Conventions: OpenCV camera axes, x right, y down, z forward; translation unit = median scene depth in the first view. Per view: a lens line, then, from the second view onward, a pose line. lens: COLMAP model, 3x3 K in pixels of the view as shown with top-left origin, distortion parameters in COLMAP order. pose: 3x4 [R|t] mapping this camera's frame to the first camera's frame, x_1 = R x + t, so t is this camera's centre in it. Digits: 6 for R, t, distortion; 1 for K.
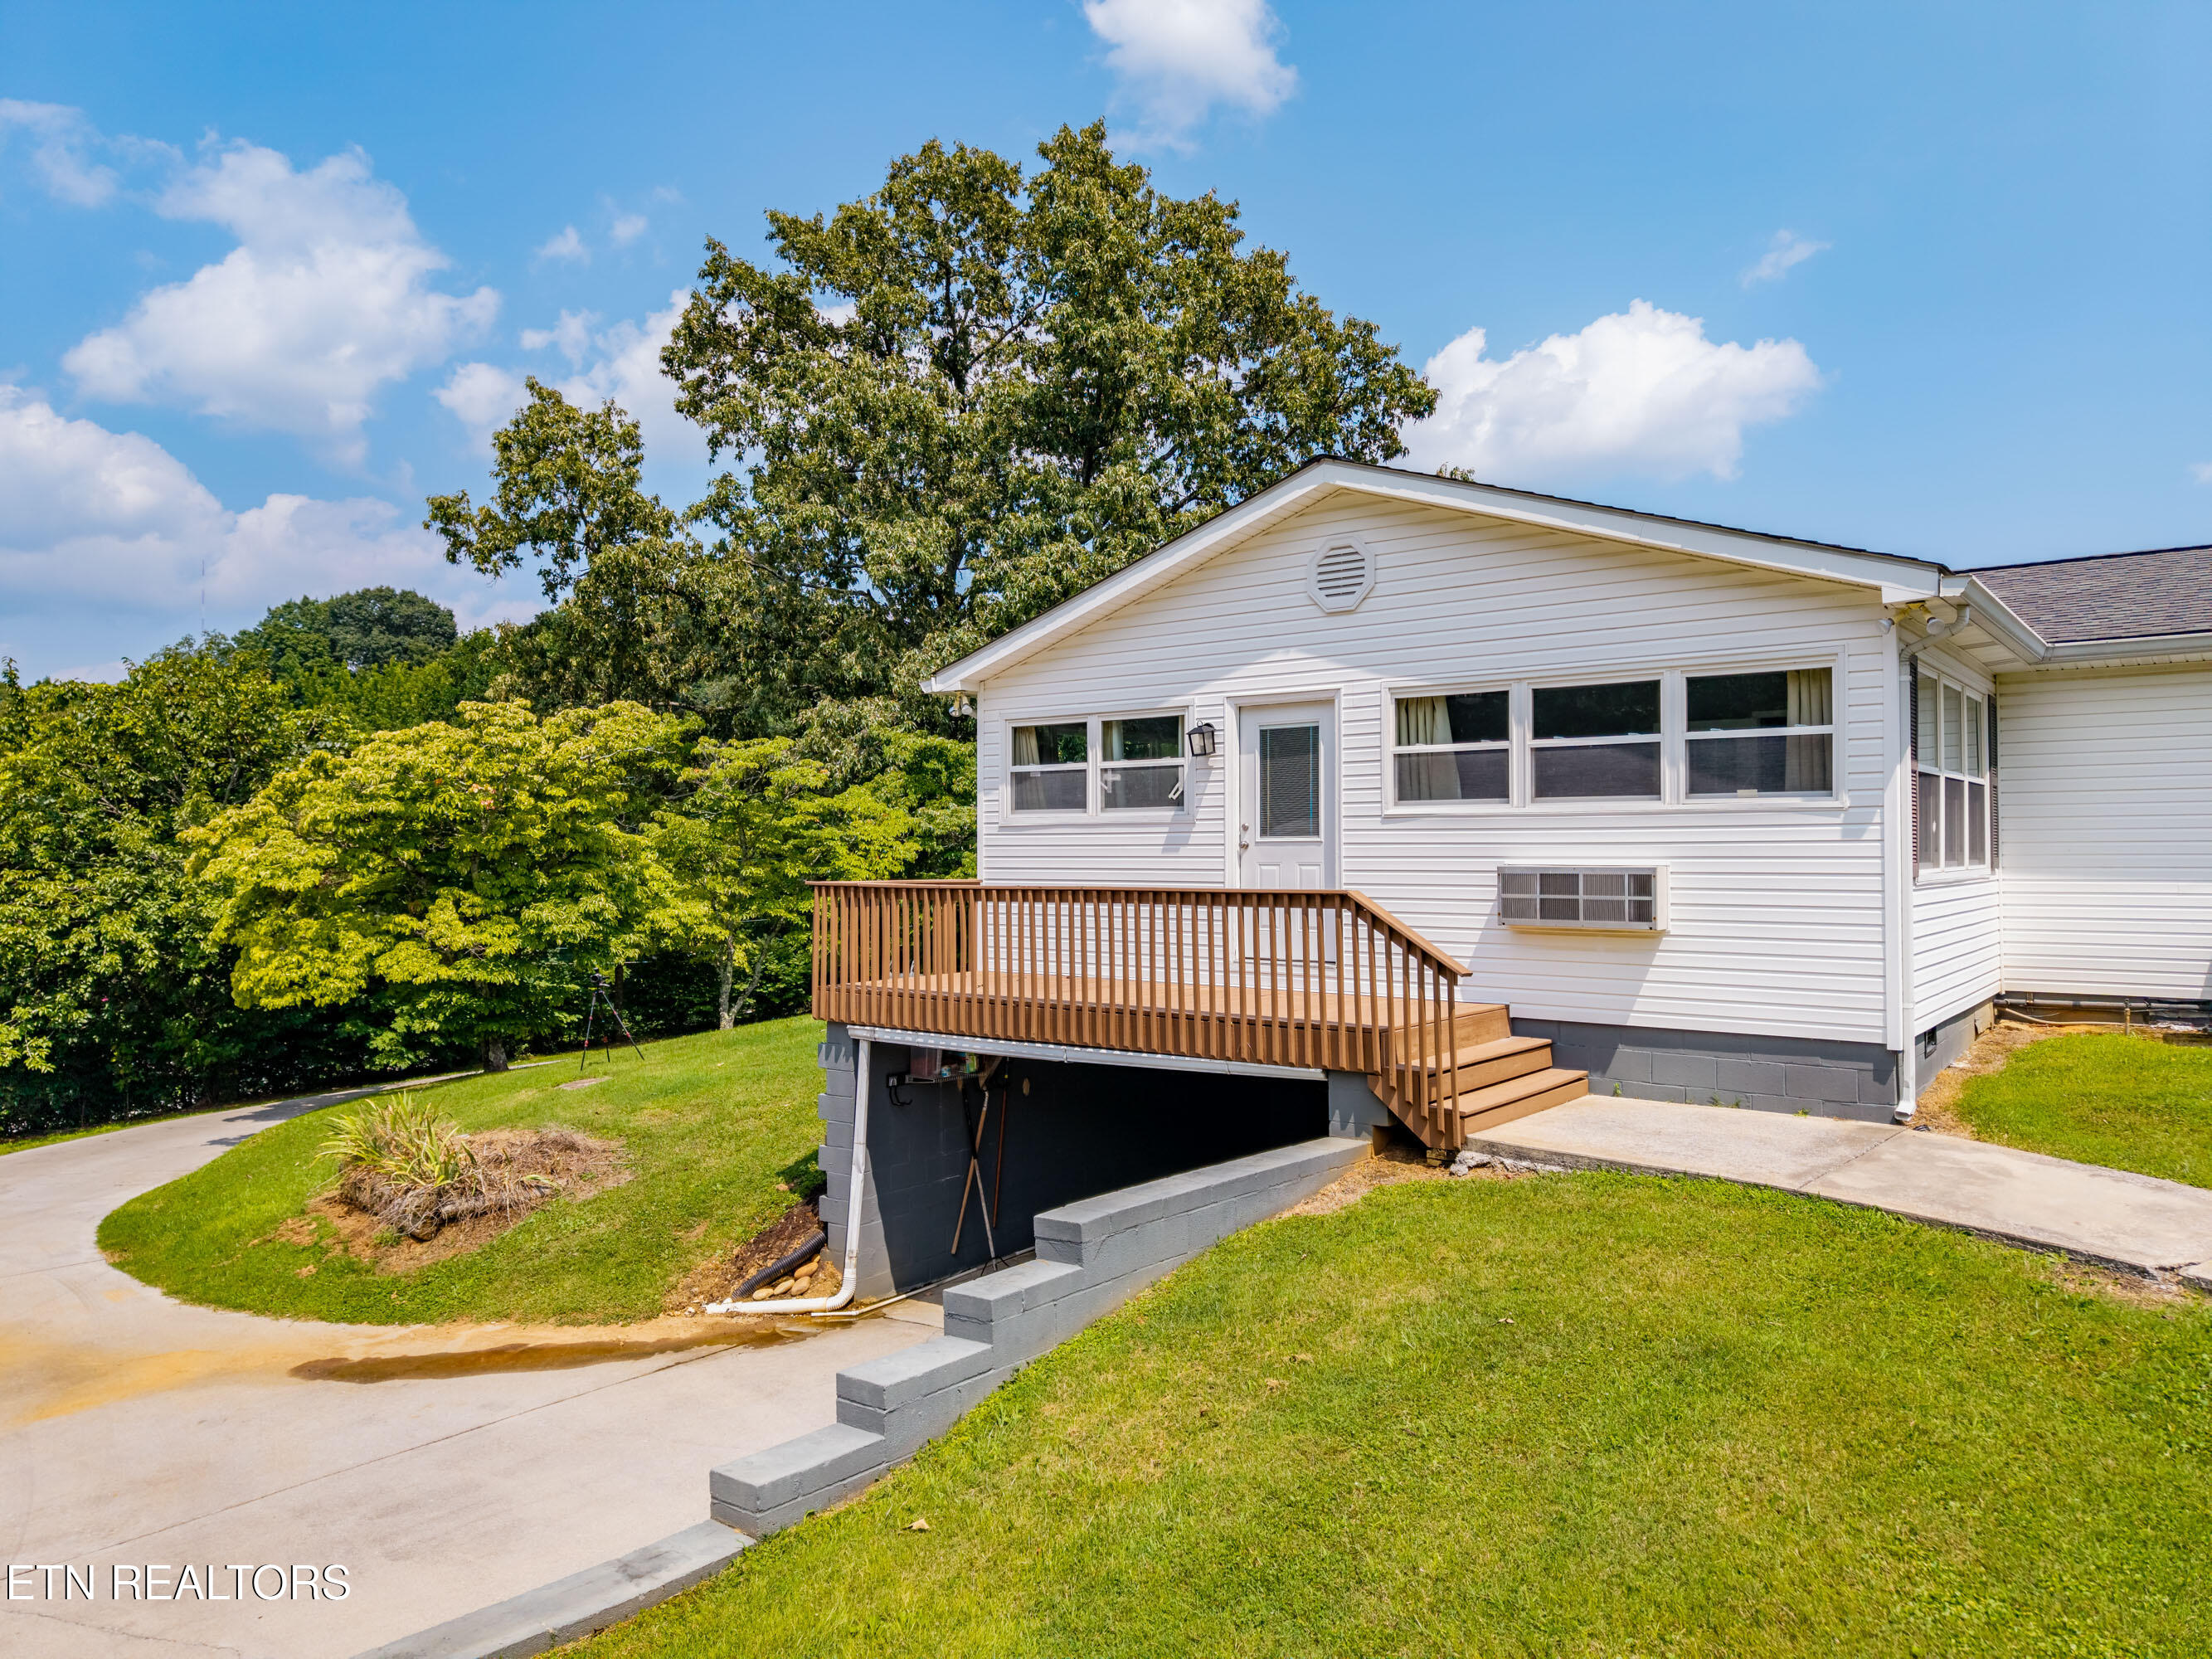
lens RADIAL K [[1487.8, 0, 1101.6], [0, 1487.8, 835.2], [0, 0, 1]] dist [0.020667, -0.013589]
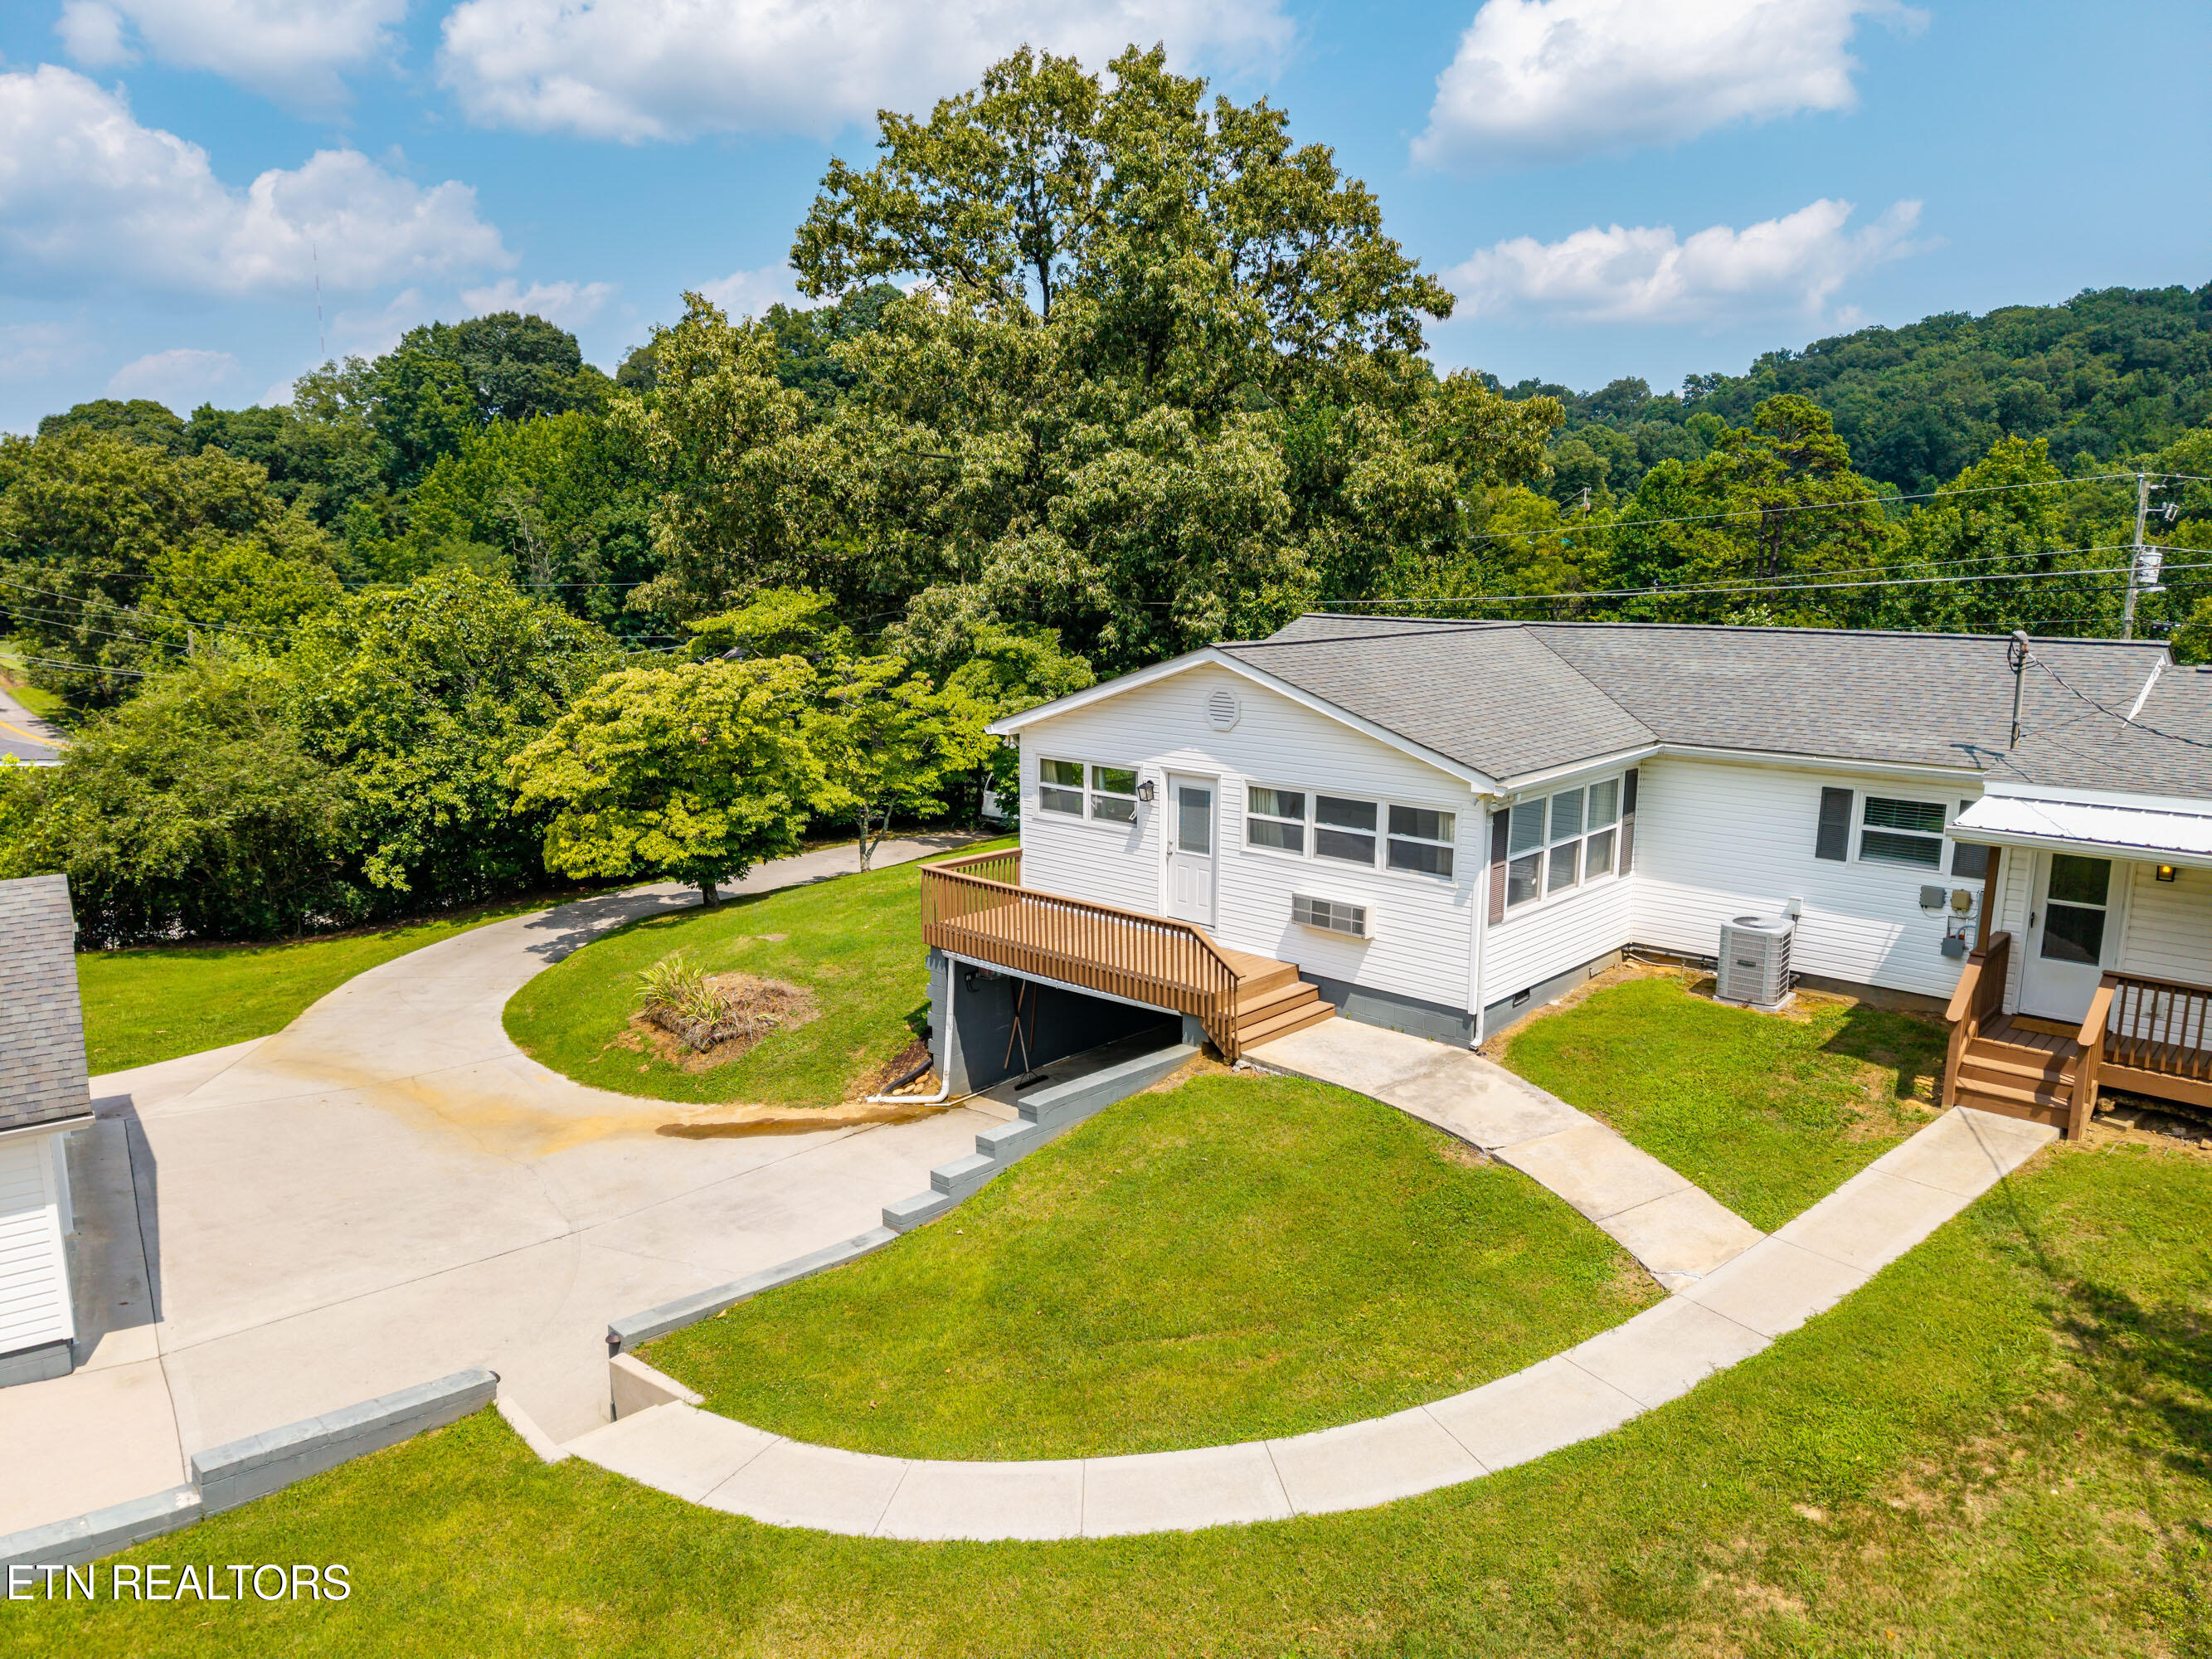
lens RADIAL K [[1487.8, 0, 1106.2], [0, 1487.8, 844.1], [0, 0, 1]] dist [0.020667, -0.013589]
pose [[0.997098, 0.018120, -0.073947, 0.139022], [-0.002448, 0.978393, 0.206741, -0.330263], [0.076095, -0.205959, 0.975597, -0.618640]]
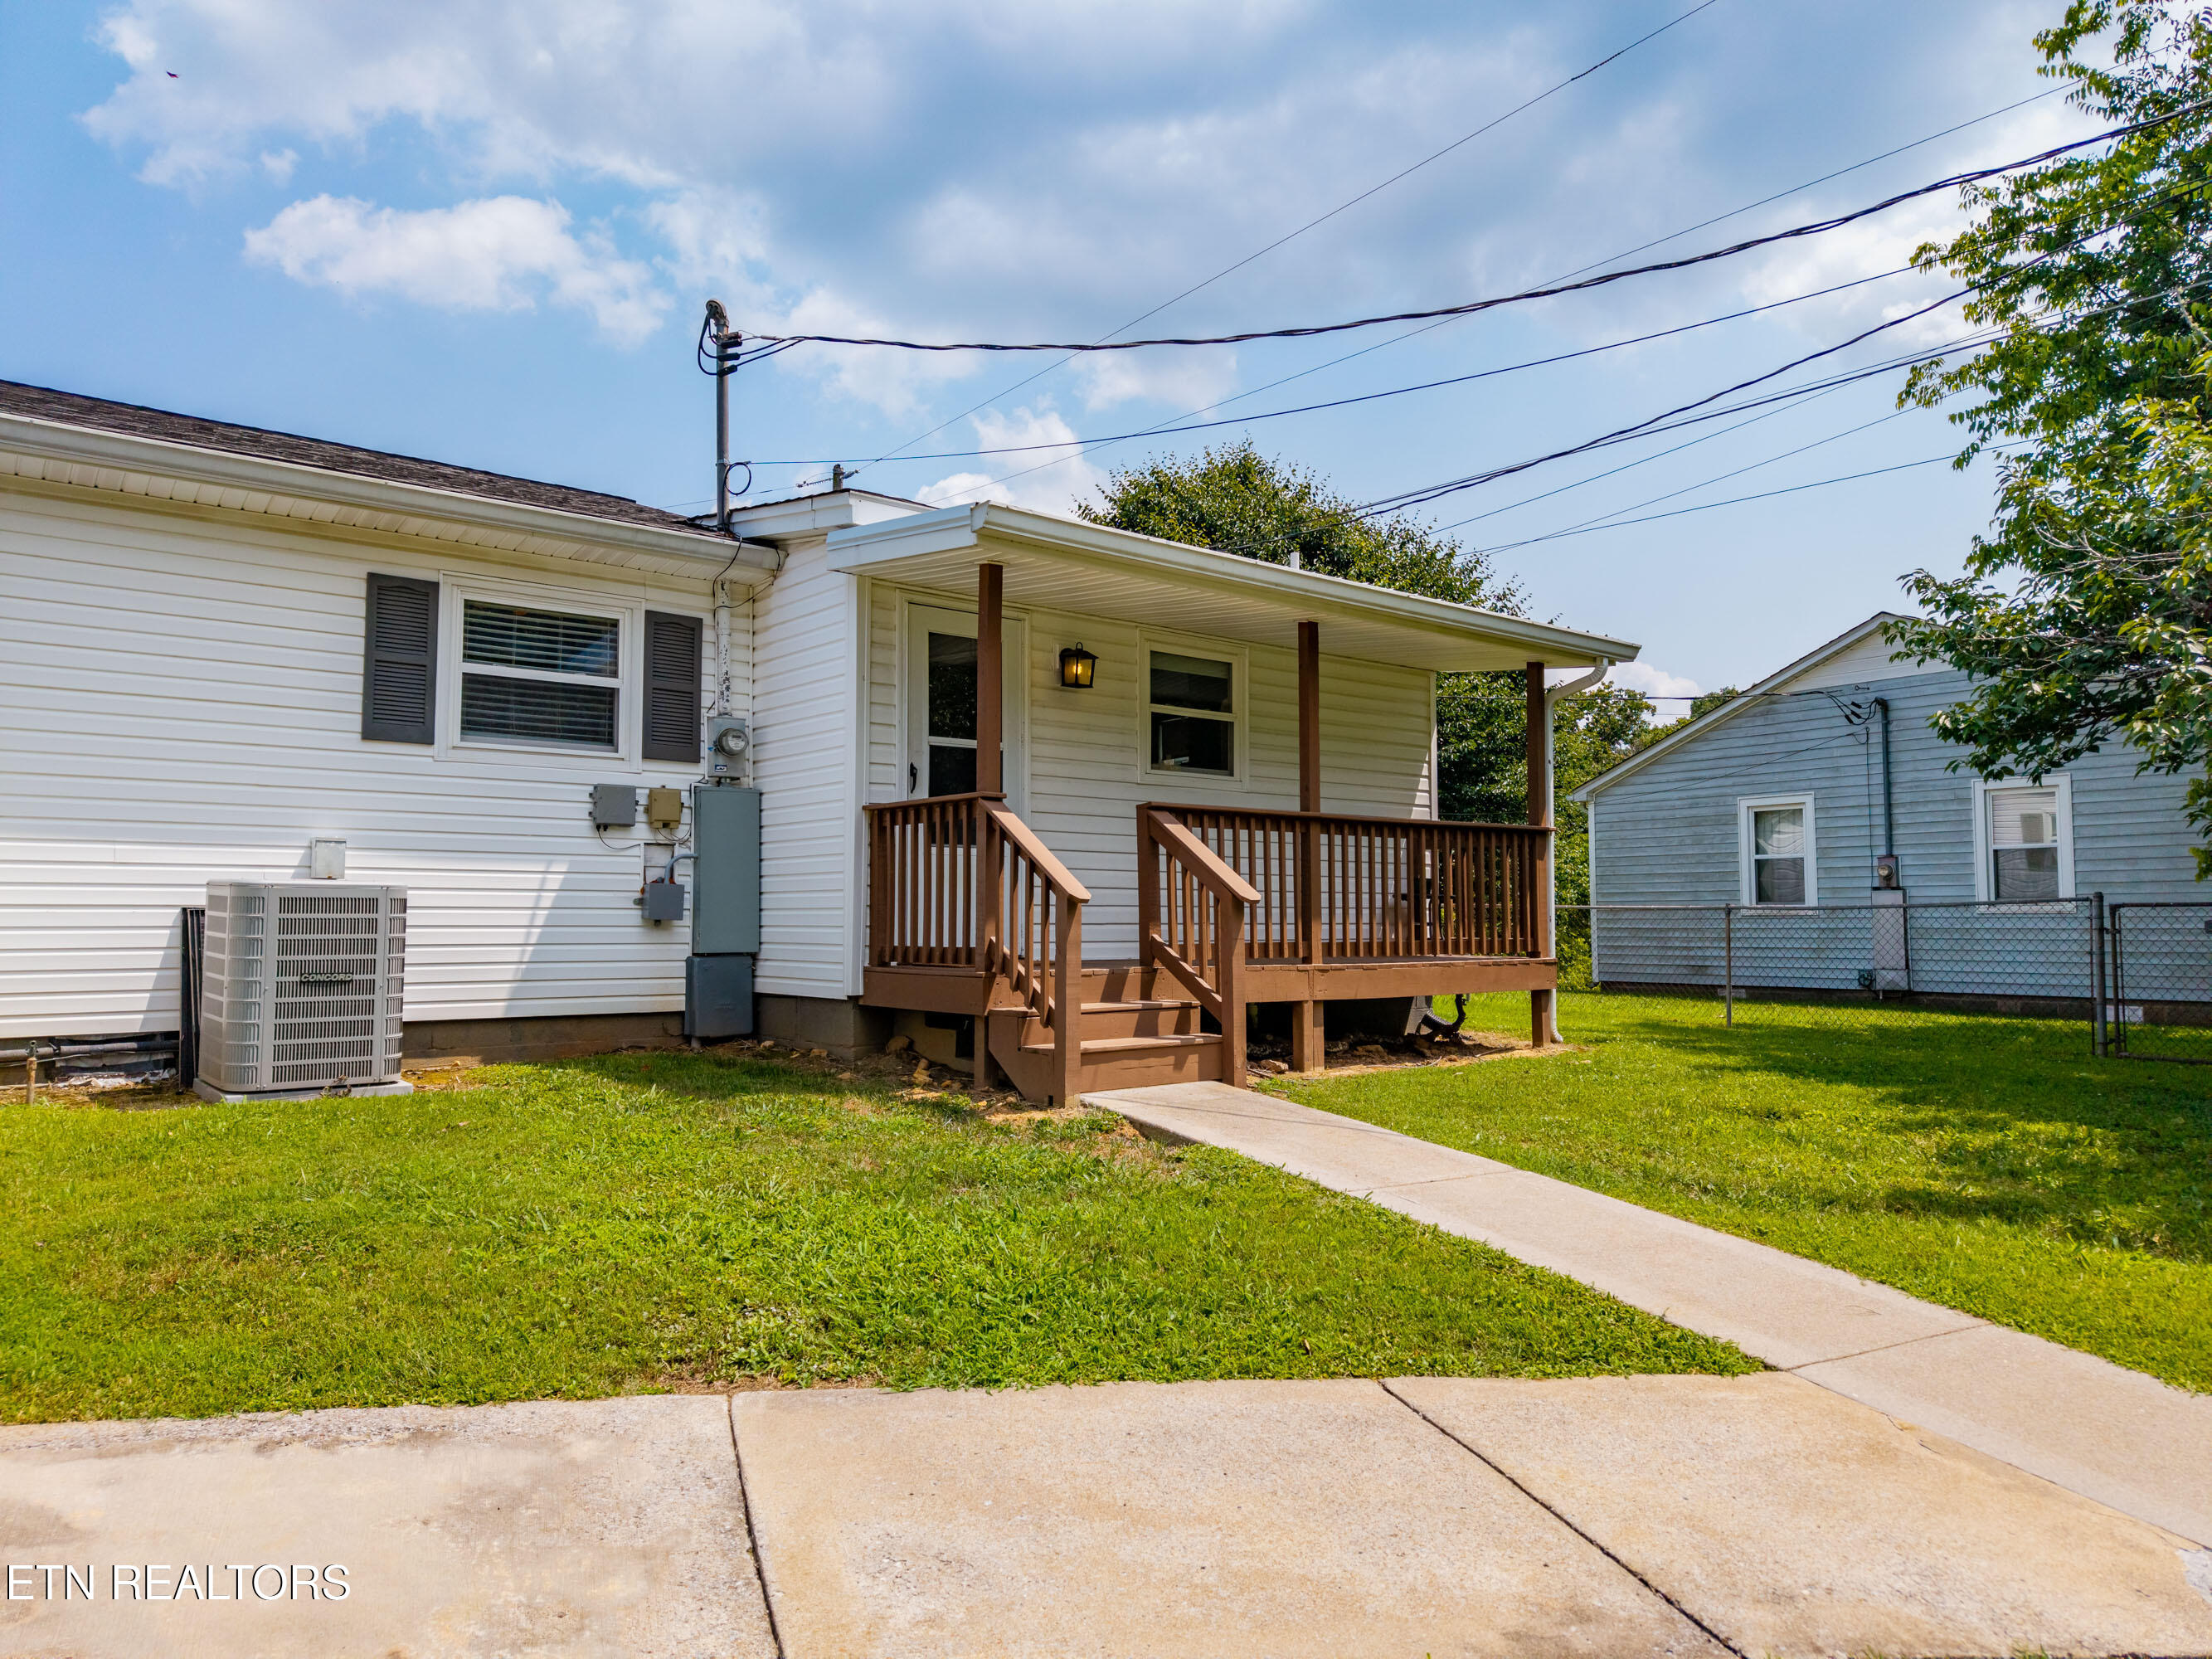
lens RADIAL K [[1487.8, 0, 1103.0], [0, 1487.8, 828.9], [0, 0, 1]] dist [0.020667, -0.013589]
pose [[0.208580, 0.063117, 0.975966, 0.187550], [-0.011188, 0.998004, -0.062151, 0.052628], [-0.977941, 0.002044, 0.208870, 0.424815]]
